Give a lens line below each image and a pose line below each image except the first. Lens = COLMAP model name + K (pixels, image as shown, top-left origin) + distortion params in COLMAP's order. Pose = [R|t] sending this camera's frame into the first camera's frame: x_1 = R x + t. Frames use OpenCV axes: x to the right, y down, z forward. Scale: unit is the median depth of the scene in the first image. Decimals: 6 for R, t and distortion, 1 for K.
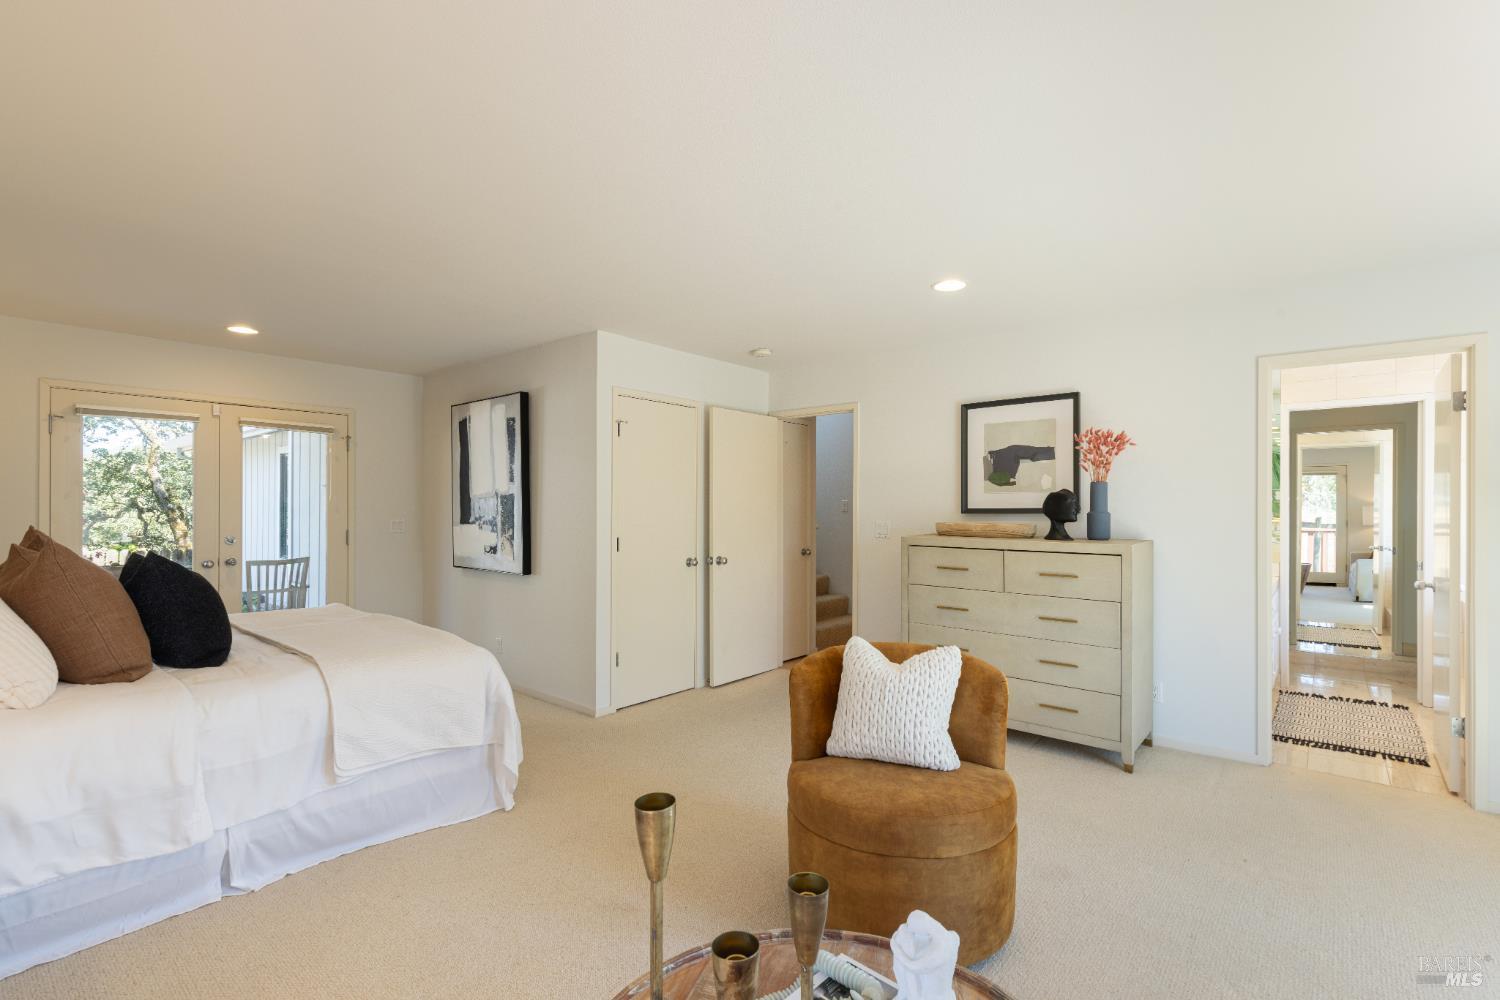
lens RADIAL K [[685.4, 0, 753.5], [0, 685.4, 509.3], [0, 0, 1]] dist [0.003100, 0.001140]
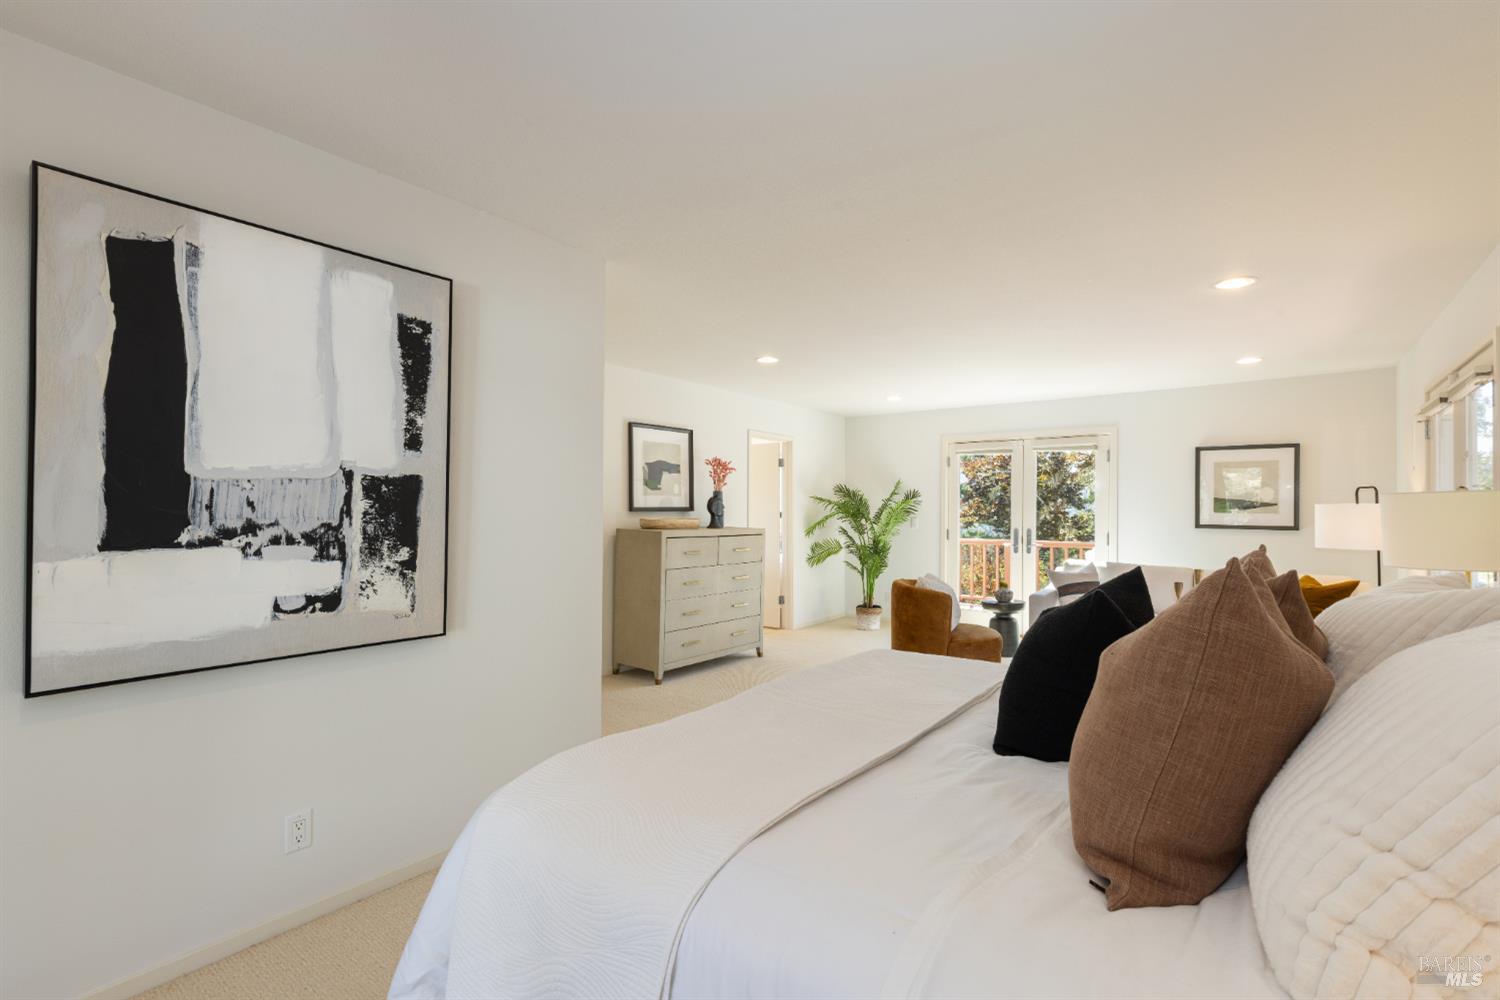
lens RADIAL K [[685.4, 0, 754.3], [0, 685.4, 505.4], [0, 0, 1]] dist [0.003100, 0.001140]
pose [[-0.059132, 0.004017, 0.998242, -0.945823], [-0.006063, 0.999972, -0.004384, -0.000474], [-0.998232, -0.006312, -0.059106, 0.872049]]
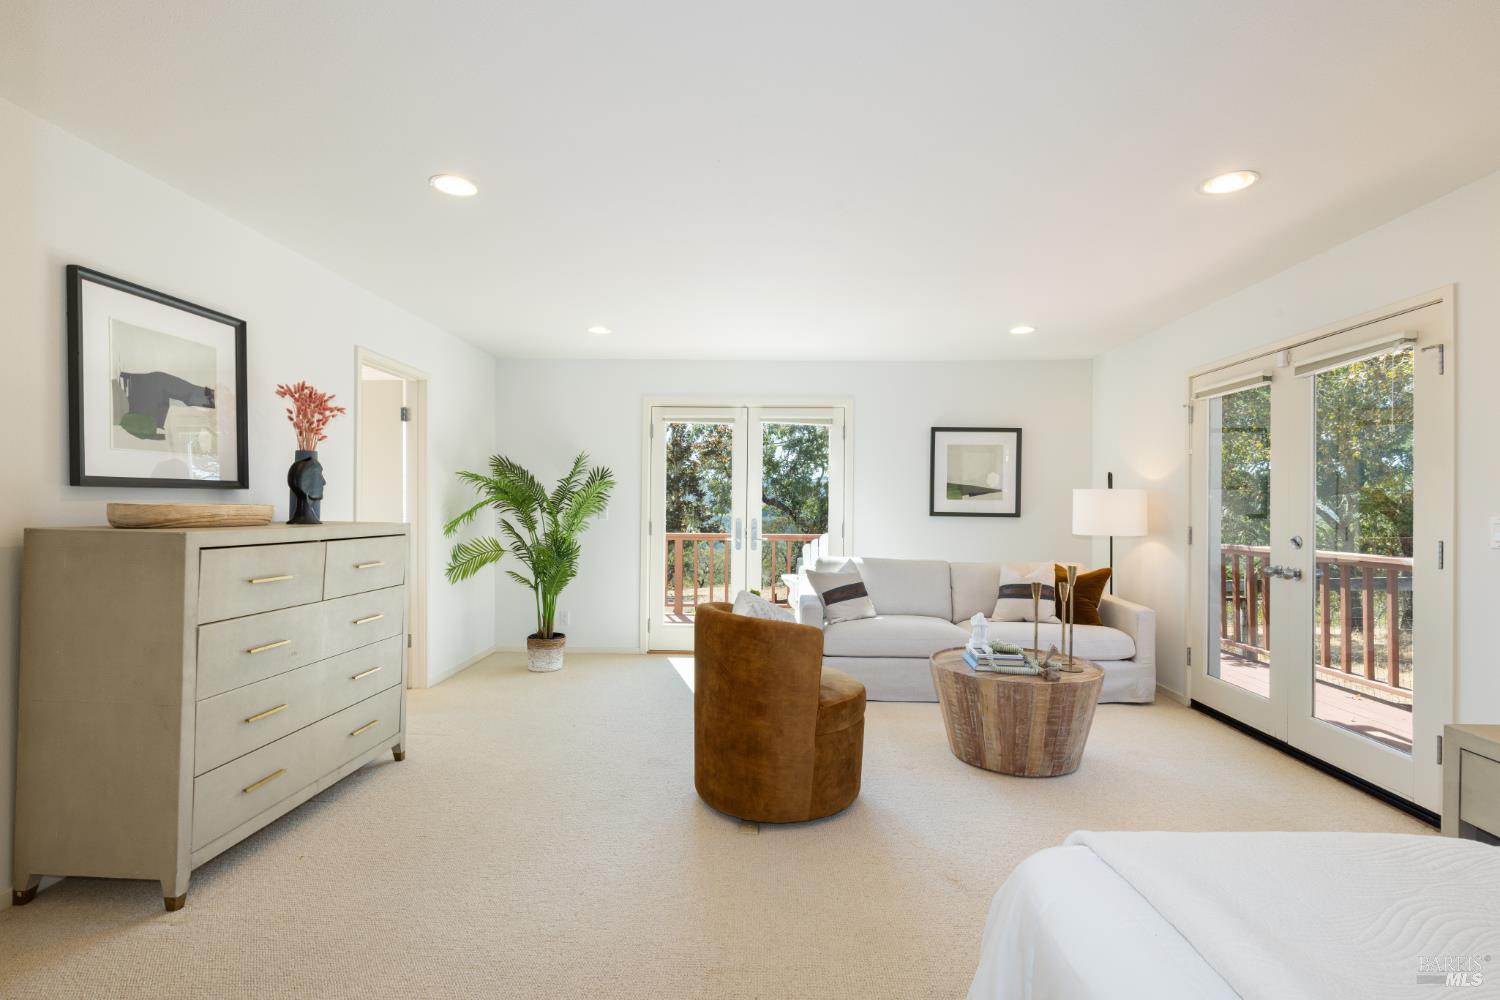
lens RADIAL K [[696.6, 0, 756.9], [0, 696.6, 504.7], [0, 0, 1]] dist [-0.000801, -0.000524]
pose [[-0.636439, -0.006271, 0.771302, -0.403810], [-0.009714, 0.999953, 0.000115, 0.015473], [-0.771266, -0.007420, -0.636470, 0.960966]]
